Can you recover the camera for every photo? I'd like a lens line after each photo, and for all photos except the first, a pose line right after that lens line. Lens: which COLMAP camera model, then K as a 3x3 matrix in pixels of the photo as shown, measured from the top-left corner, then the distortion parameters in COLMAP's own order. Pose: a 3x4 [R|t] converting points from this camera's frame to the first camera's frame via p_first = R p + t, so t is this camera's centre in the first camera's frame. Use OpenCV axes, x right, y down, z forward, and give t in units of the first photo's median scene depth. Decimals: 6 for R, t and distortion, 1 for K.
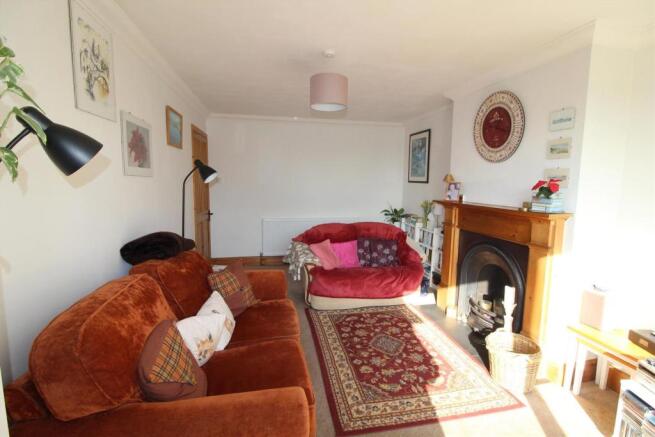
lens RADIAL K [[306.3, 0, 327.5], [0, 306.3, 218.5], [0, 0, 1]] dist [0.000795, -0.000112]
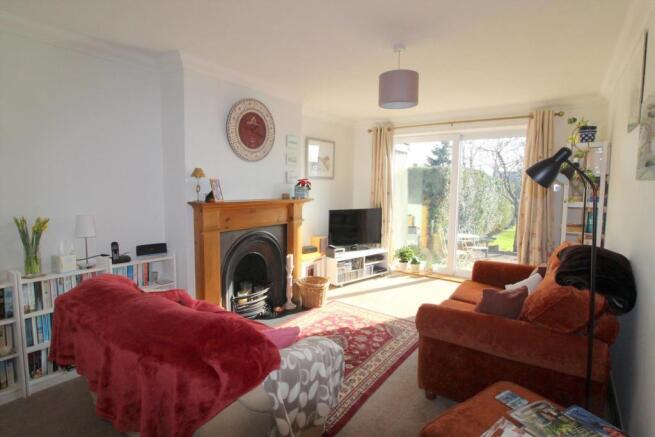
lens RADIAL K [[306.3, 0, 327.5], [0, 306.3, 218.5], [0, 0, 1]] dist [0.000795, -0.000112]
pose [[-0.664080, -0.102588, 0.740590, -0.515616], [0.075773, 0.976207, 0.203171, -0.195205], [-0.743812, 0.191039, -0.640506, 1.630791]]
